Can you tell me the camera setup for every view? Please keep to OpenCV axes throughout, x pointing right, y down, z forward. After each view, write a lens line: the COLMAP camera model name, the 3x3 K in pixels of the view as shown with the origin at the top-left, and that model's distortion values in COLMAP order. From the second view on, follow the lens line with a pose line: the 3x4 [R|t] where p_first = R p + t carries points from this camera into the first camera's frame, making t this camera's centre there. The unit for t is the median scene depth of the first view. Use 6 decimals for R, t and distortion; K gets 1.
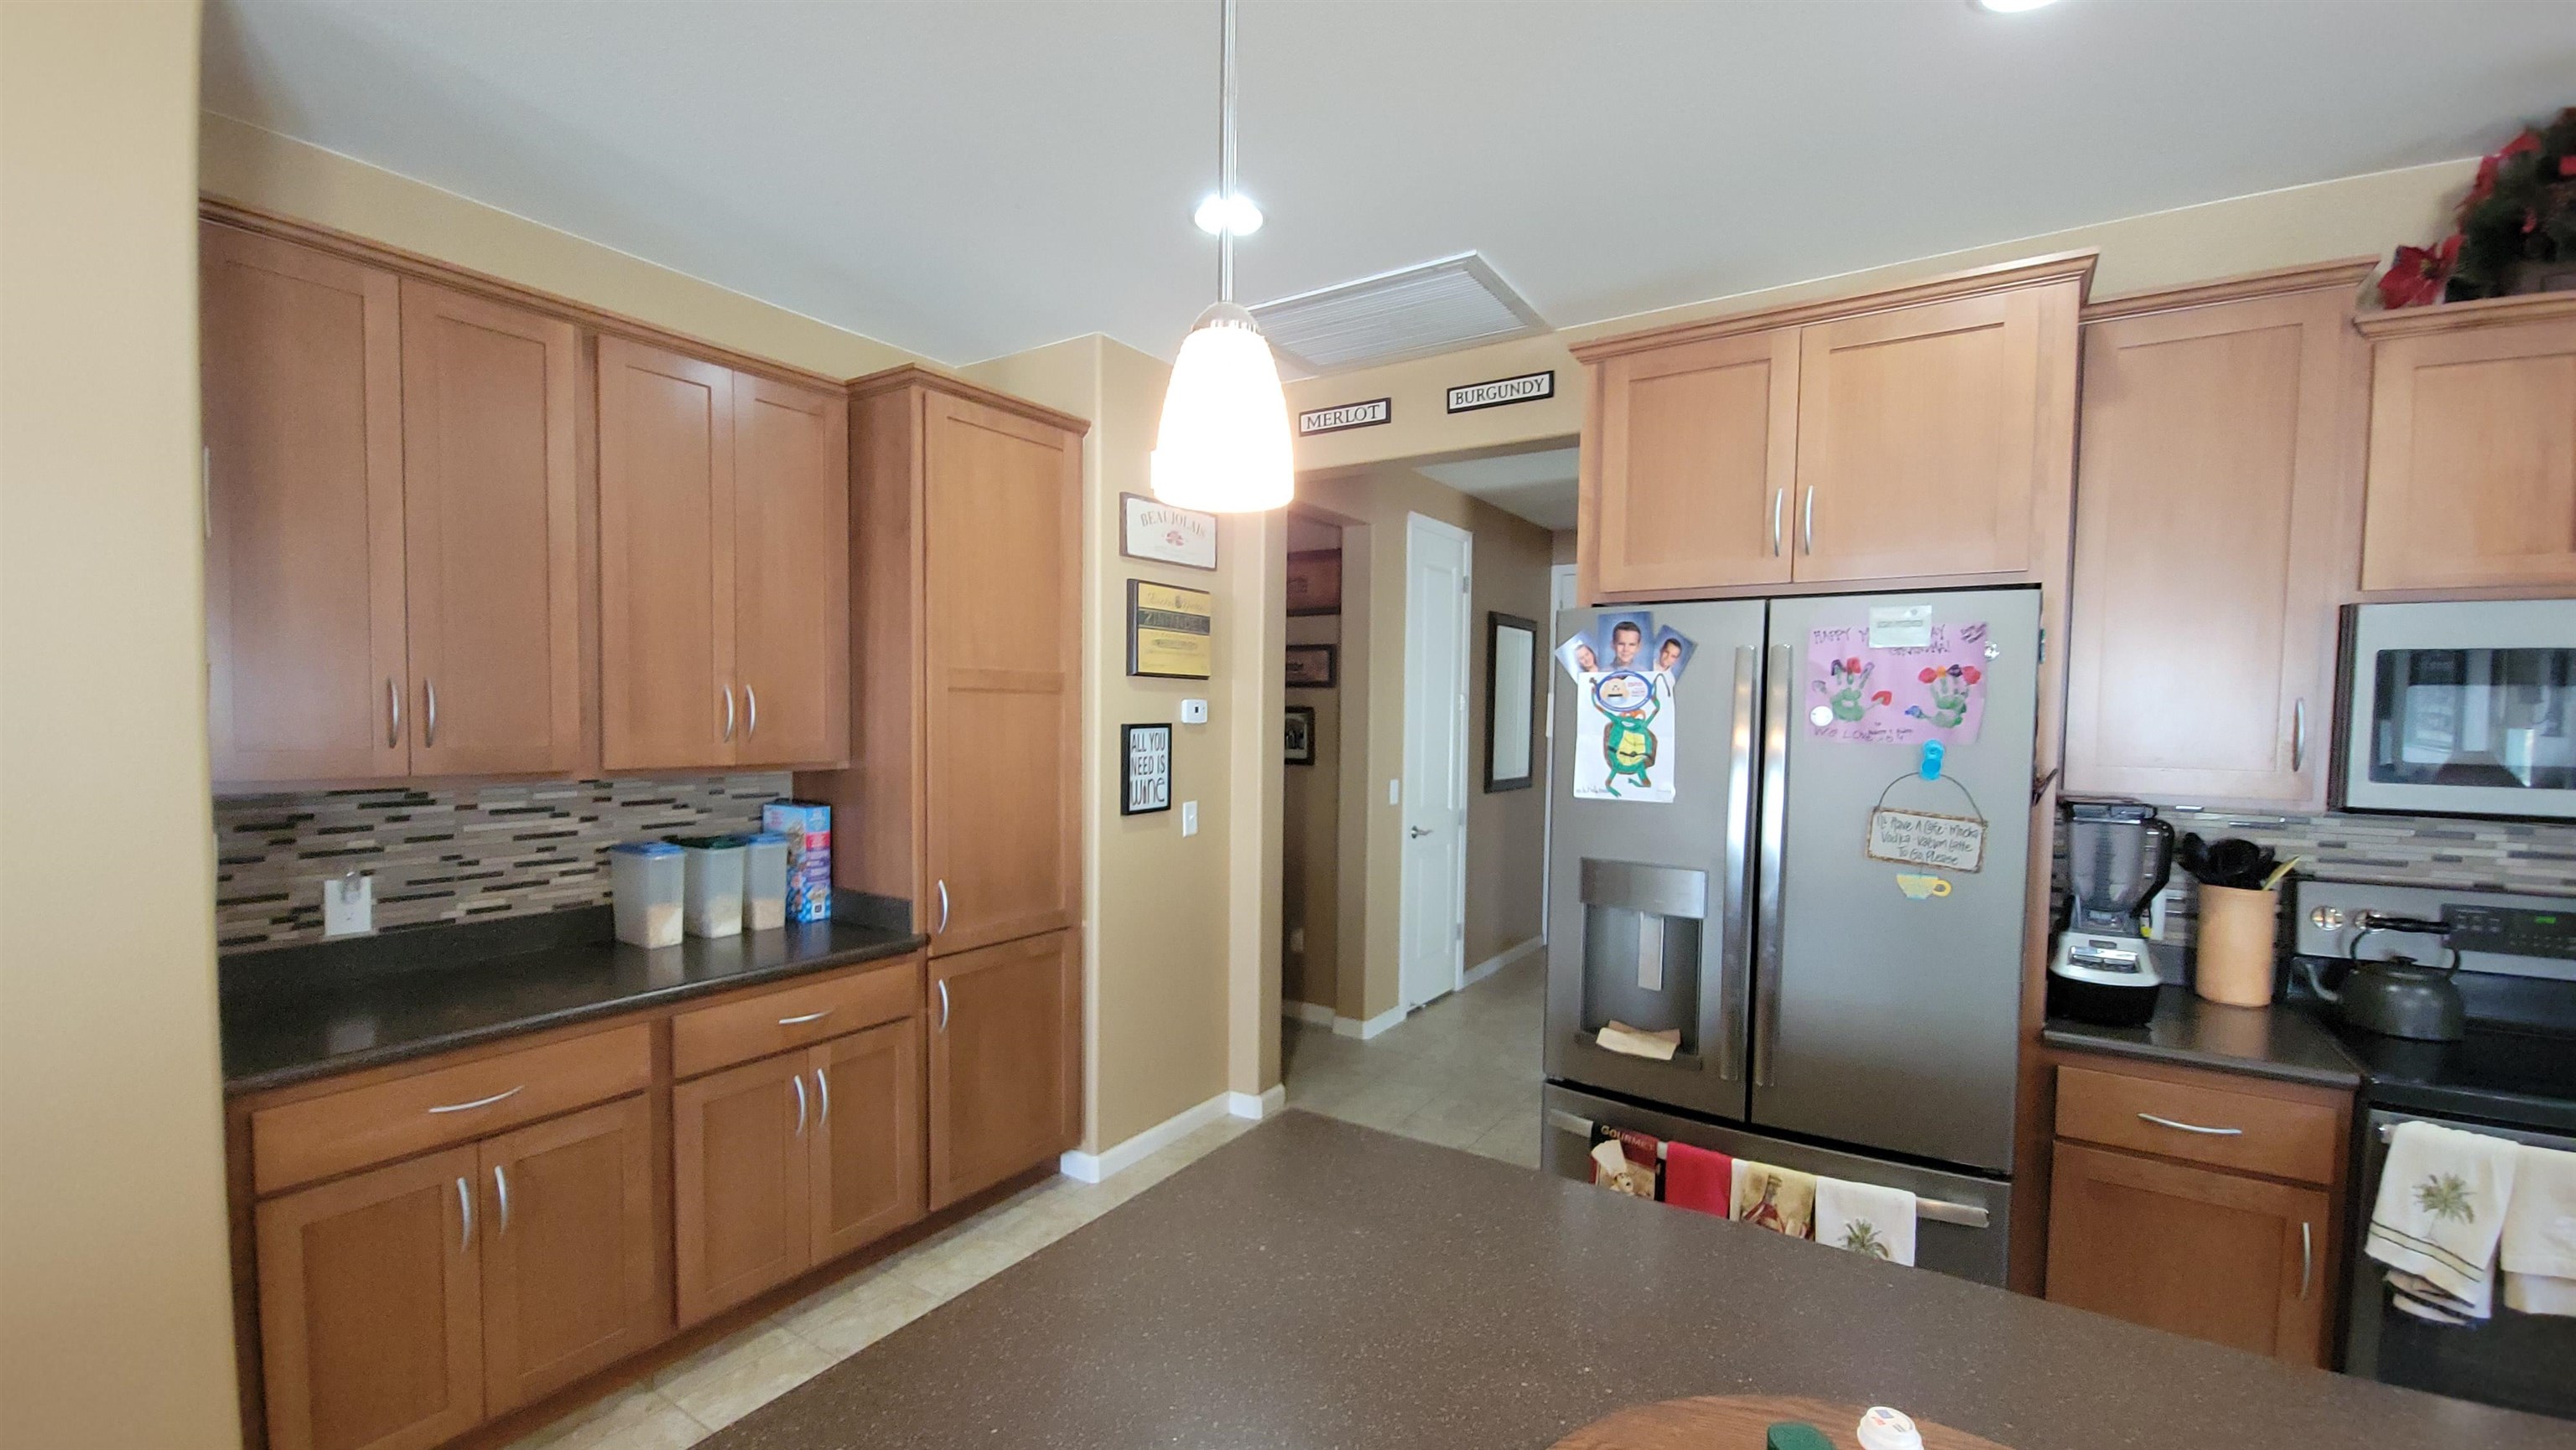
lens RADIAL K [[1050.1, 0, 1293.5], [0, 1050.1, 760.6], [0, 0, 1]] dist [0.009349, -0.009168]
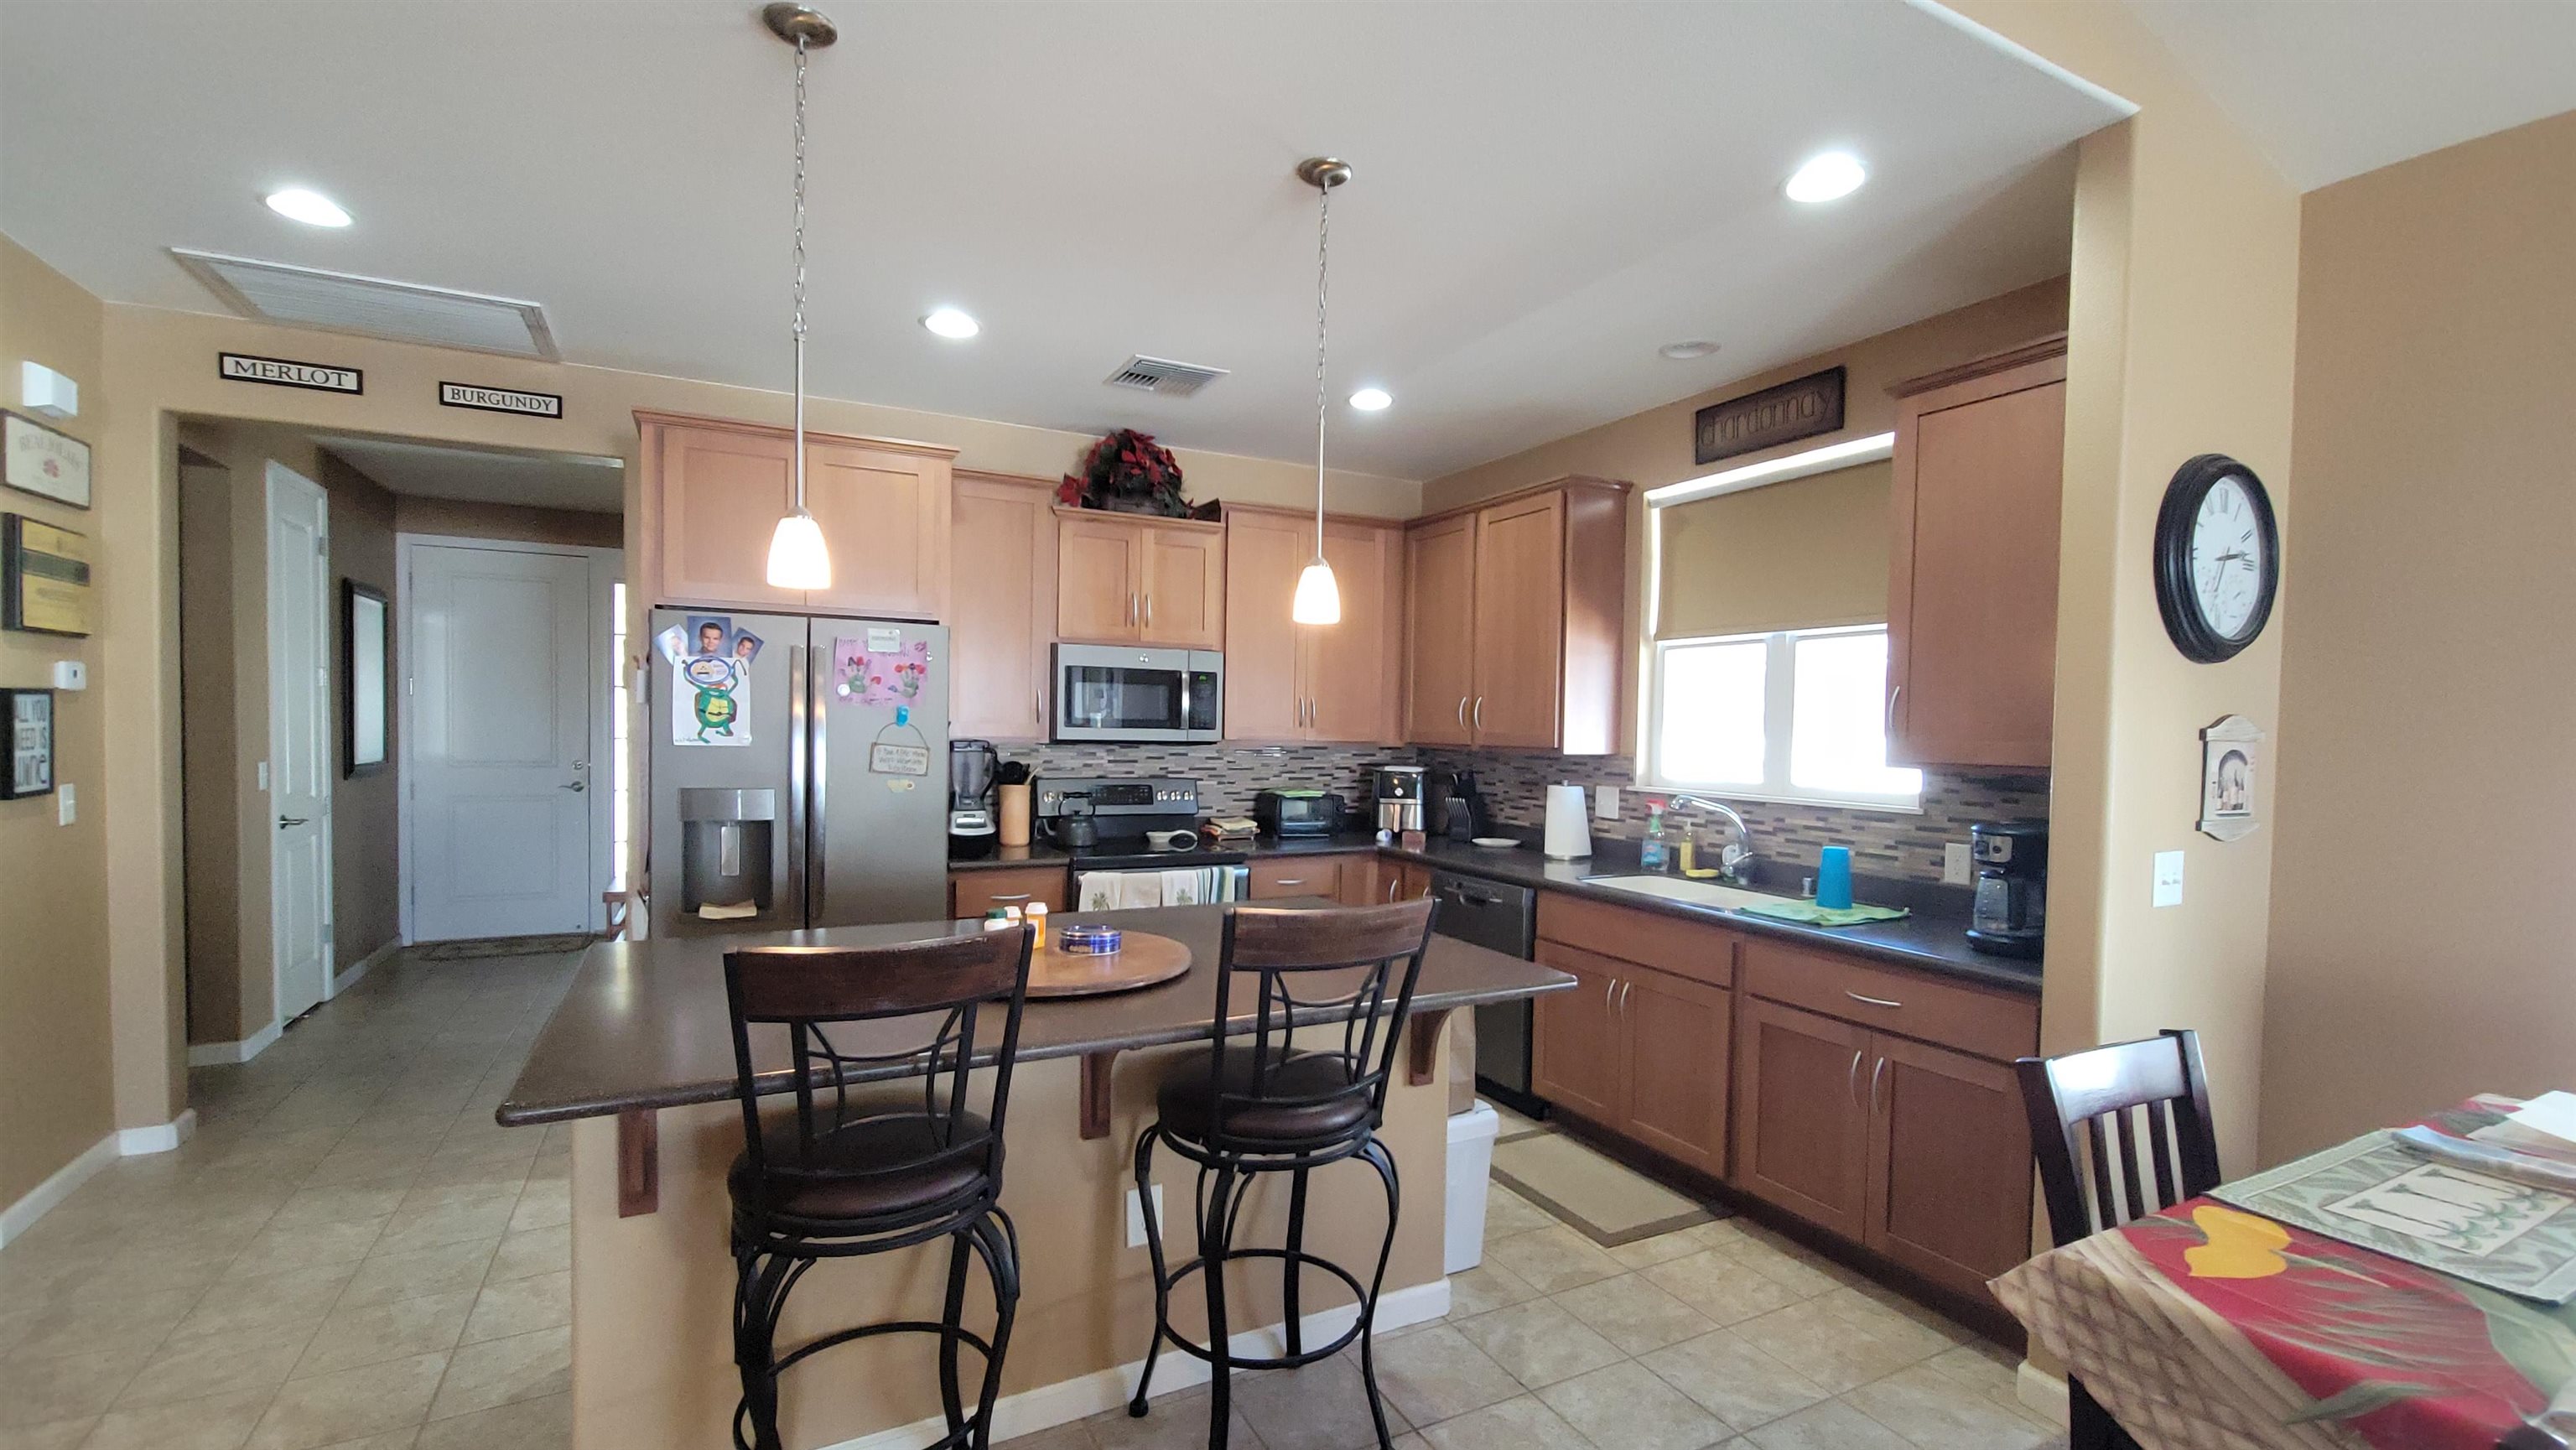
lens RADIAL K [[1050.1, 0, 1293.5], [0, 1050.1, 760.6], [0, 0, 1]] dist [0.009349, -0.009168]
pose [[0.484277, -0.034840, 0.874221, -0.568344], [0.029481, 0.999289, 0.023493, 0.047654], [-0.874418, 0.014396, 0.484960, -0.404485]]
